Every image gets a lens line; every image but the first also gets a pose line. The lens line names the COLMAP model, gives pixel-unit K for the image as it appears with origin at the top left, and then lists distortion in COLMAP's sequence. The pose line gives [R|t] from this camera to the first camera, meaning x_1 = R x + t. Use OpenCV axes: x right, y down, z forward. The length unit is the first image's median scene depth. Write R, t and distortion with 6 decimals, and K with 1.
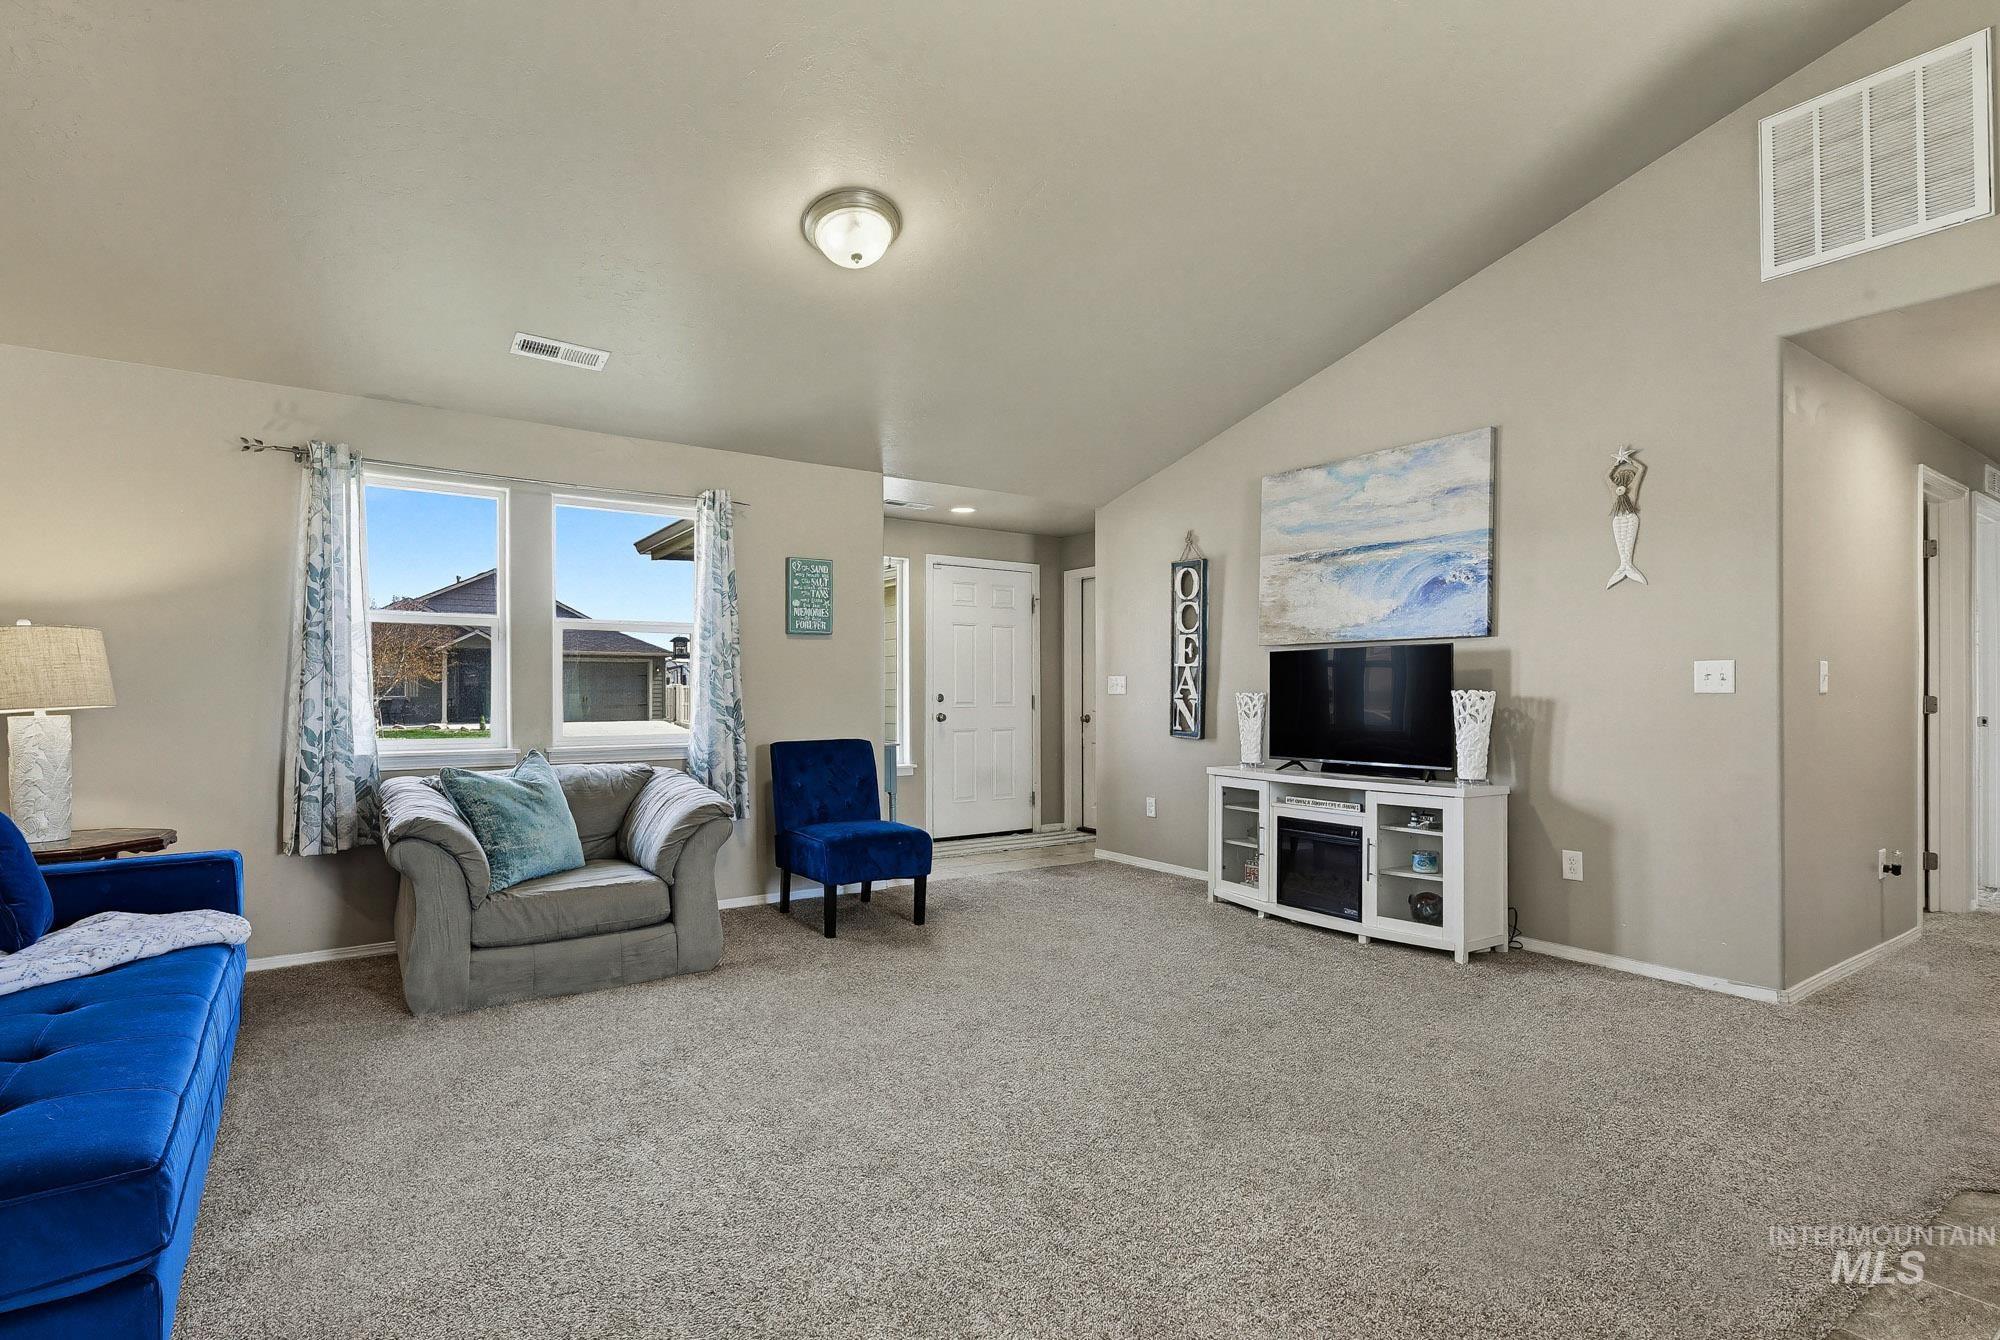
lens RADIAL K [[935.4, 0, 976.9], [0, 935.4, 690.5], [0, 0, 1]] dist [0.001975, 0.000542]
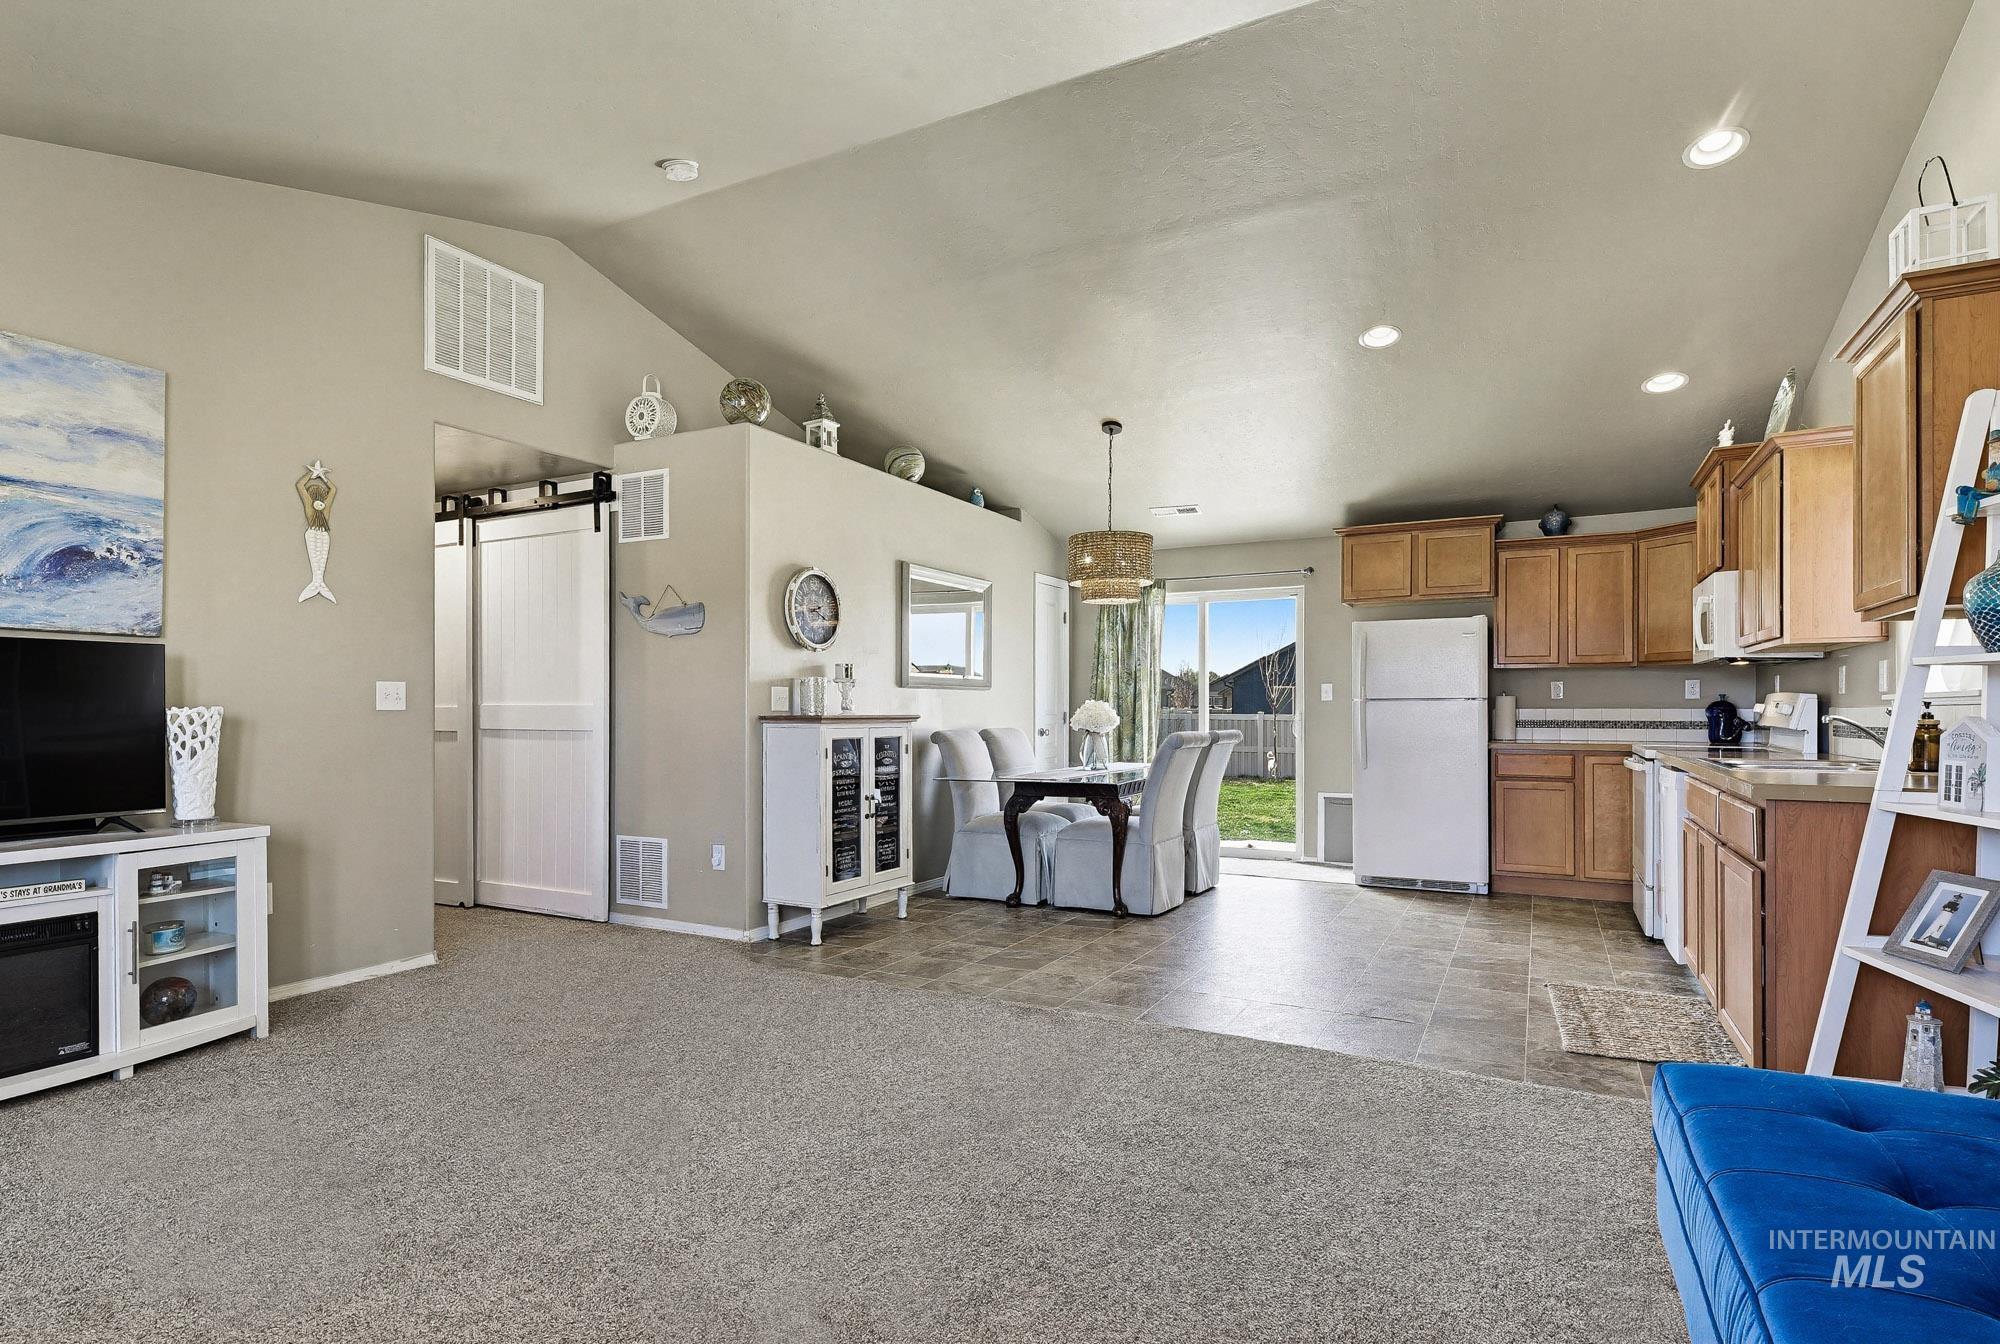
lens RADIAL K [[1008.2, 0, 988.9], [0, 1008.2, 707.6], [0, 0, 1]] dist [0.001807, 0.000131]
pose [[-0.465194, 0.001782, 0.885207, -0.469616], [-0.003133, 0.999988, -0.003659, 0.001293], [-0.885203, -0.004476, -0.465183, 0.698702]]
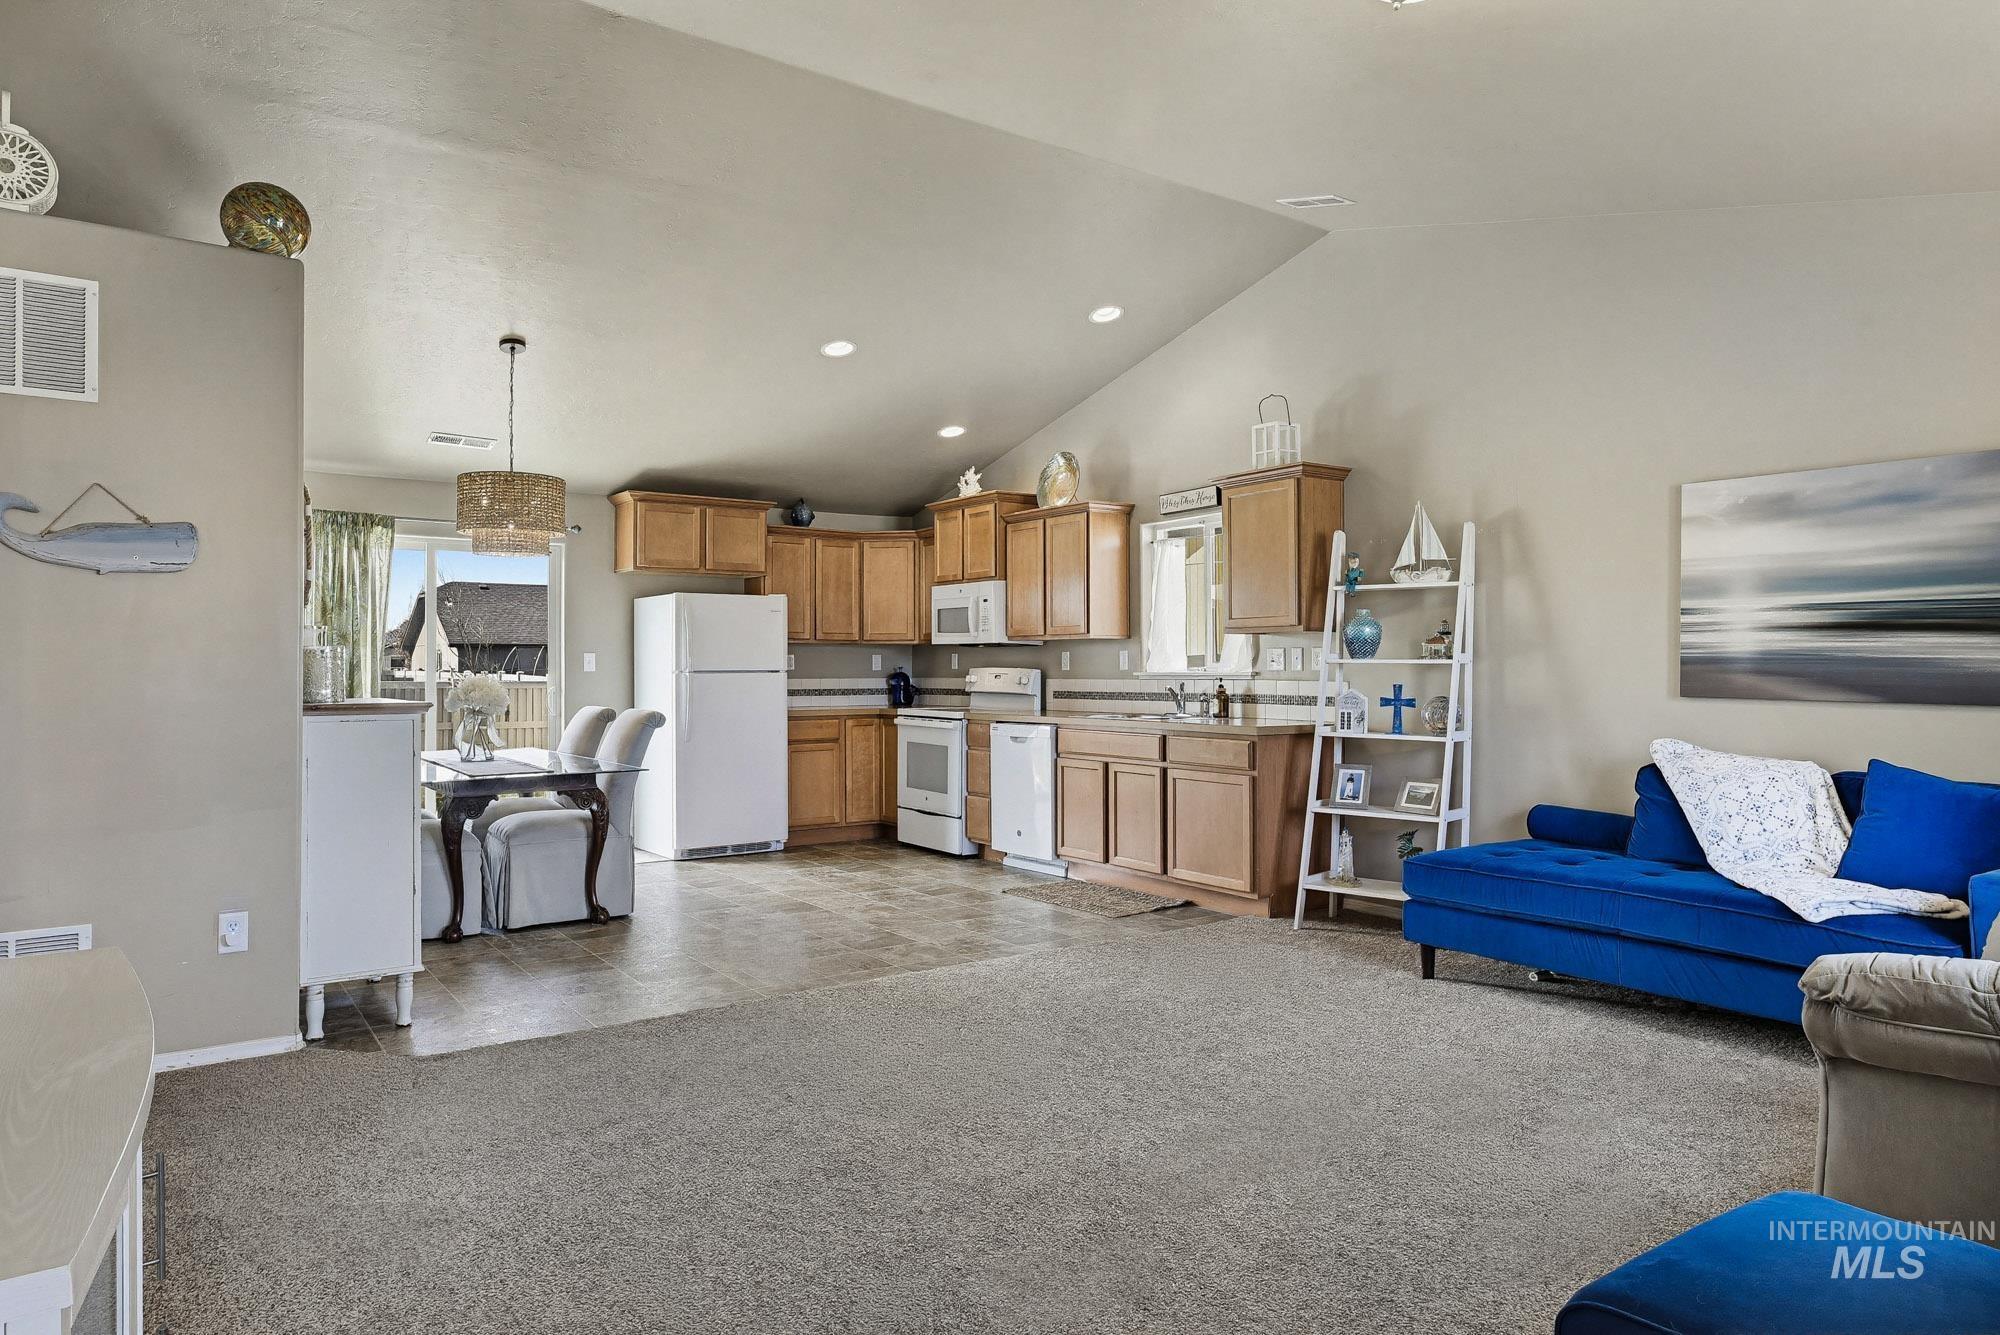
lens RADIAL K [[1235.2, 0, 1003.6], [0, 1235.2, 660.1], [0, 0, 1]] dist [-0.001786, -0.000206]
pose [[-0.999821, 0.002092, -0.018807, 0.107263], [0.002270, 0.999953, -0.009453, -0.014769], [0.018786, -0.009494, -0.999778, 1.282786]]
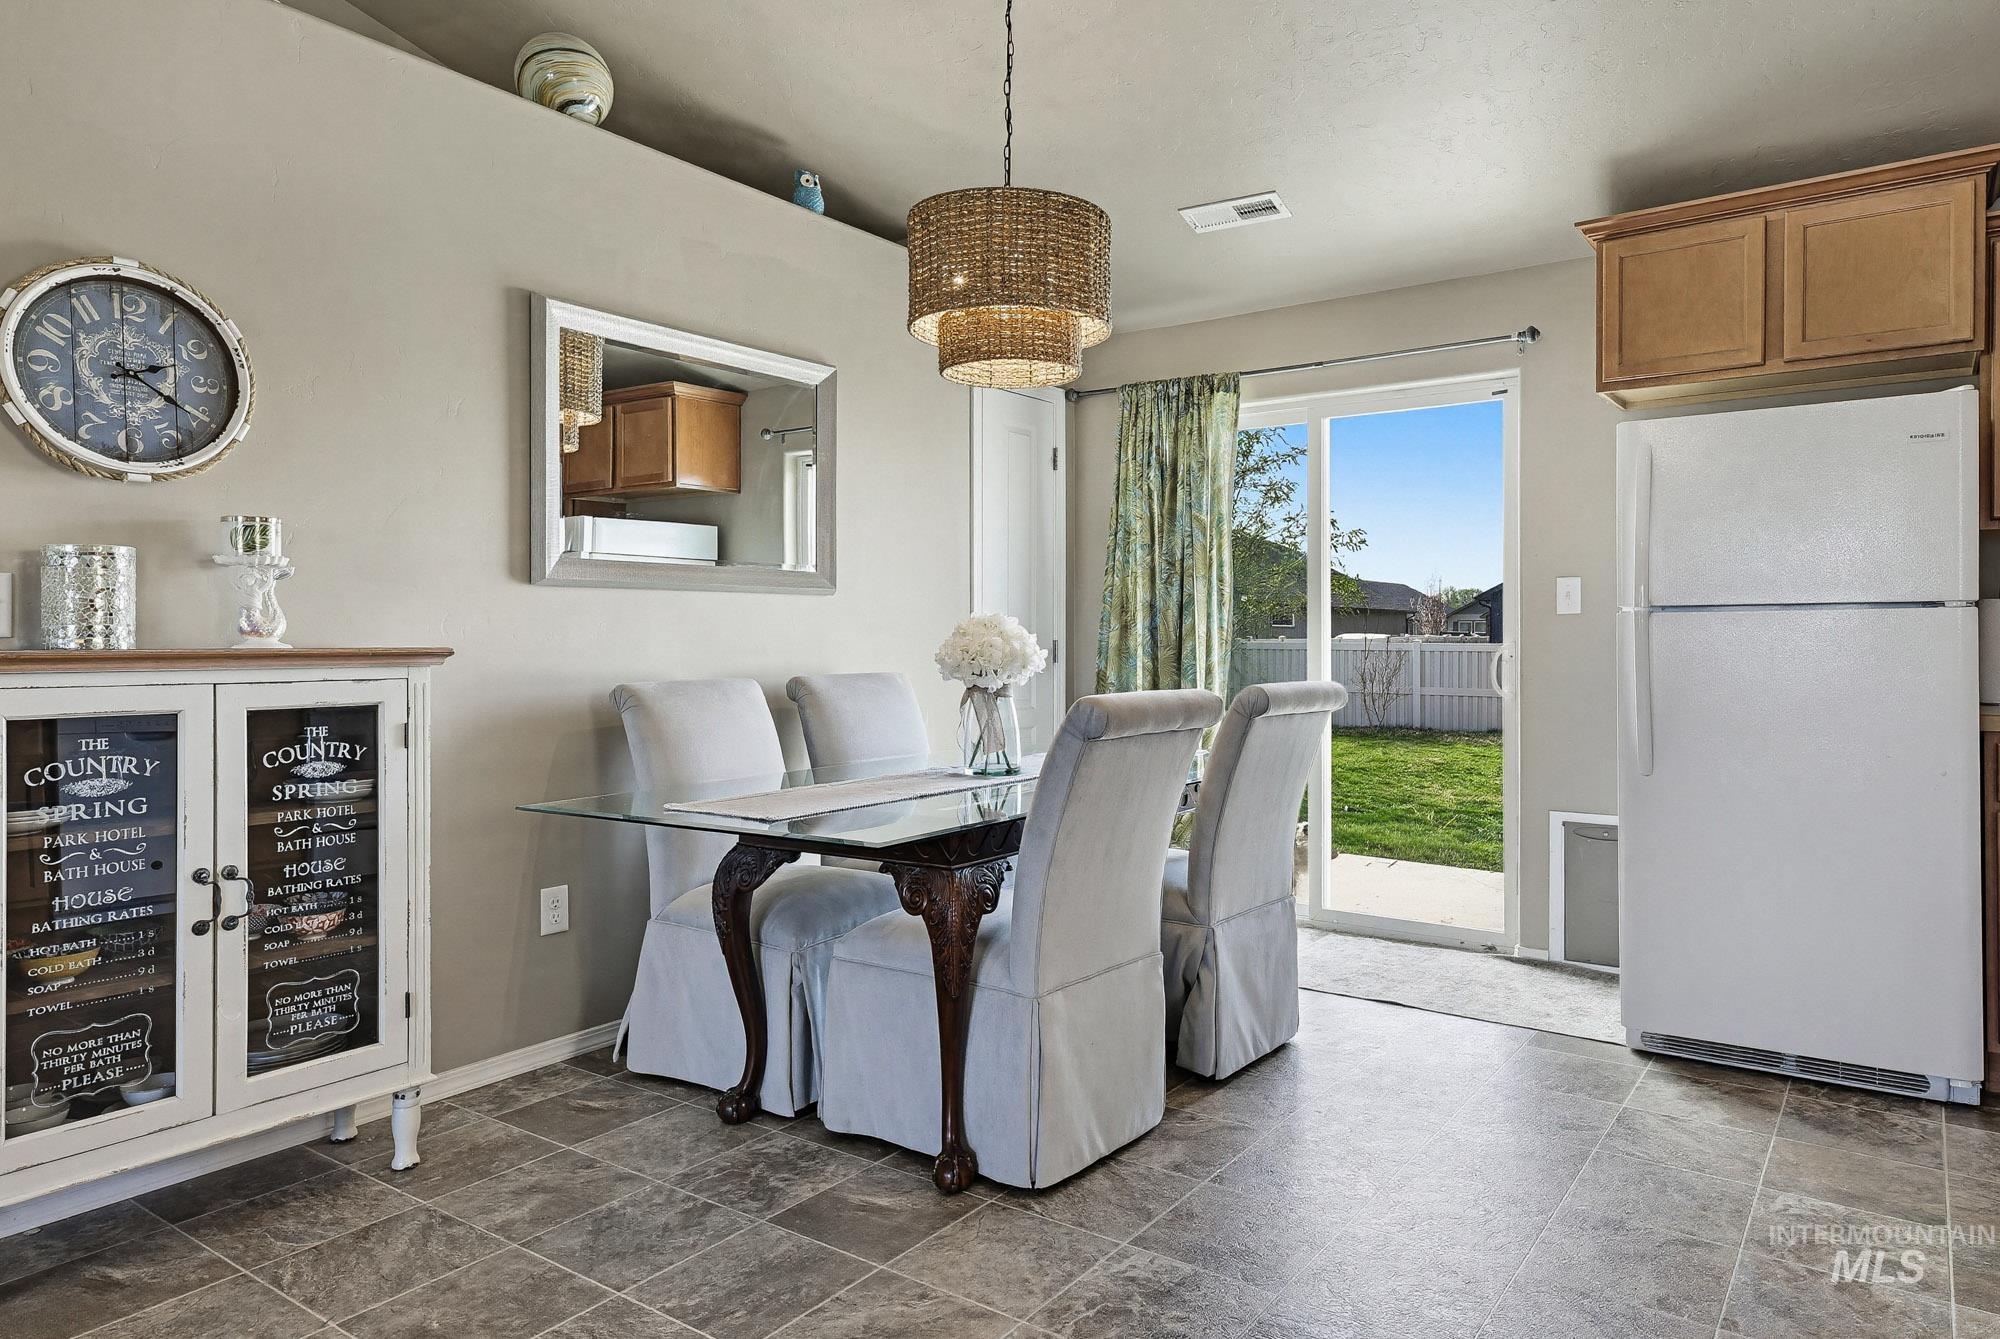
lens RADIAL K [[1226.1, 0, 1075.0], [0, 1226.1, 639.3], [0, 0, 1]] dist [0.009873, 0.001462]
pose [[-0.373742, -0.000344, 0.927533, -0.019936], [-0.001233, 0.999999, -0.000126, 0.001824], [-0.927532, -0.001191, -0.373742, 0.171335]]
